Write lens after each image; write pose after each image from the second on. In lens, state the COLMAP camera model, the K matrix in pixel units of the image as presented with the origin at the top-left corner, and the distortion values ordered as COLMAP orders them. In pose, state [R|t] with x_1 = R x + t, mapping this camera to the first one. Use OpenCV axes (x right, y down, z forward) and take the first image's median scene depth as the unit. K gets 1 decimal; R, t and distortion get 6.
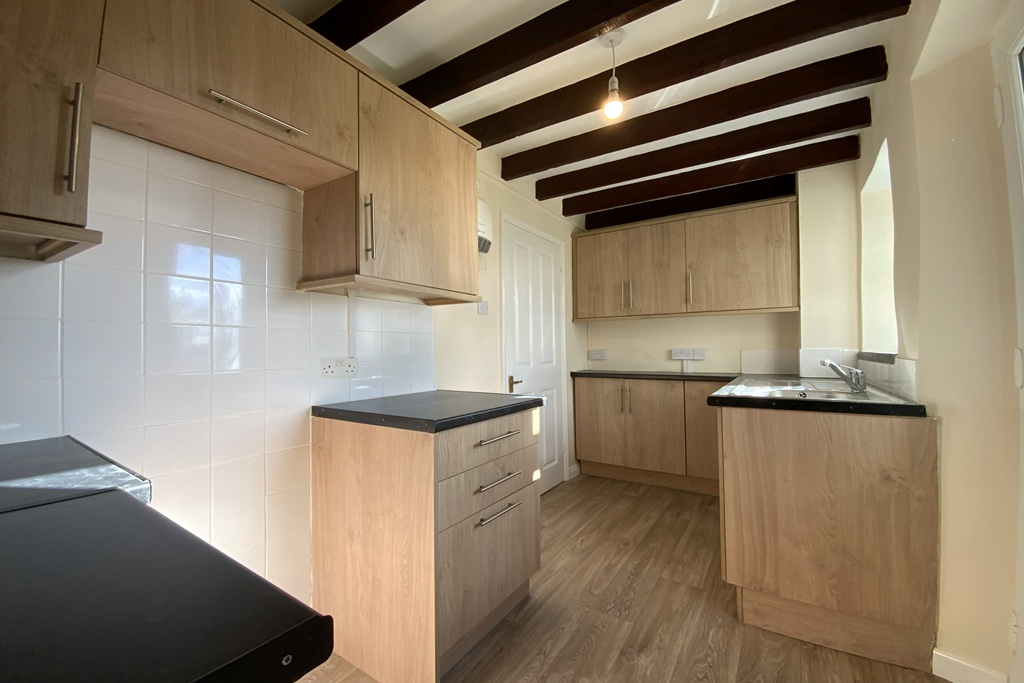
lens RADIAL K [[411.1, 0, 517.1], [0, 411.1, 342.0], [0, 0, 1]] dist [0.001816, -0.000184]
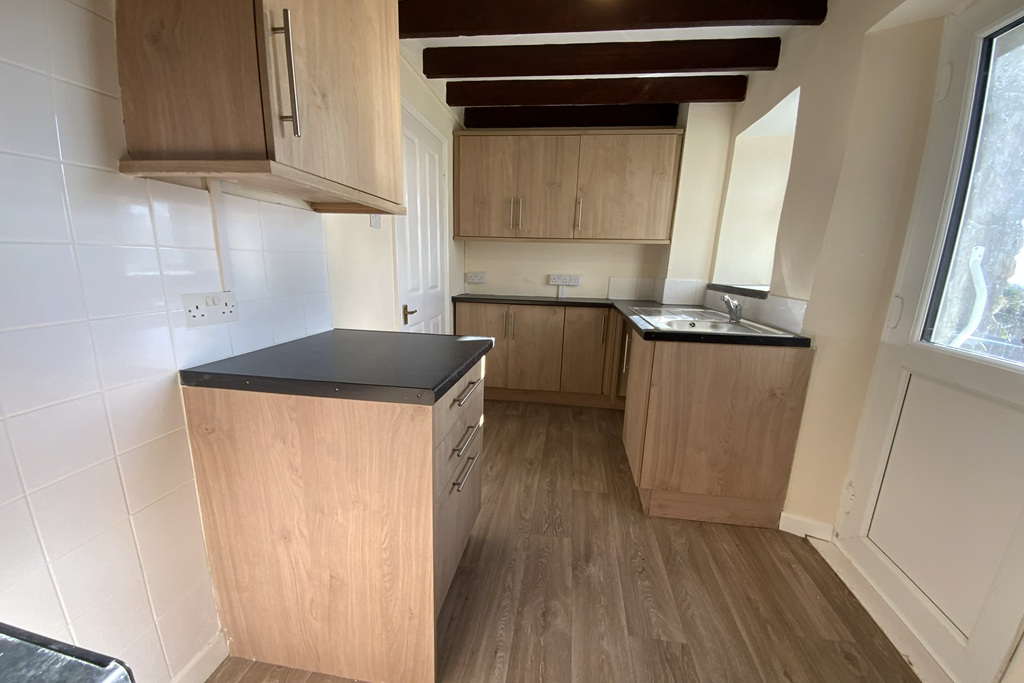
lens RADIAL K [[406.1, 0, 513.2], [0, 406.1, 360.3], [0, 0, 1]] dist [0.023694, -0.020797]
pose [[0.908777, -0.063712, 0.412390, -0.263346], [-0.042740, 0.968865, 0.243871, -0.034005], [-0.415088, -0.239250, 0.877759, 0.210525]]
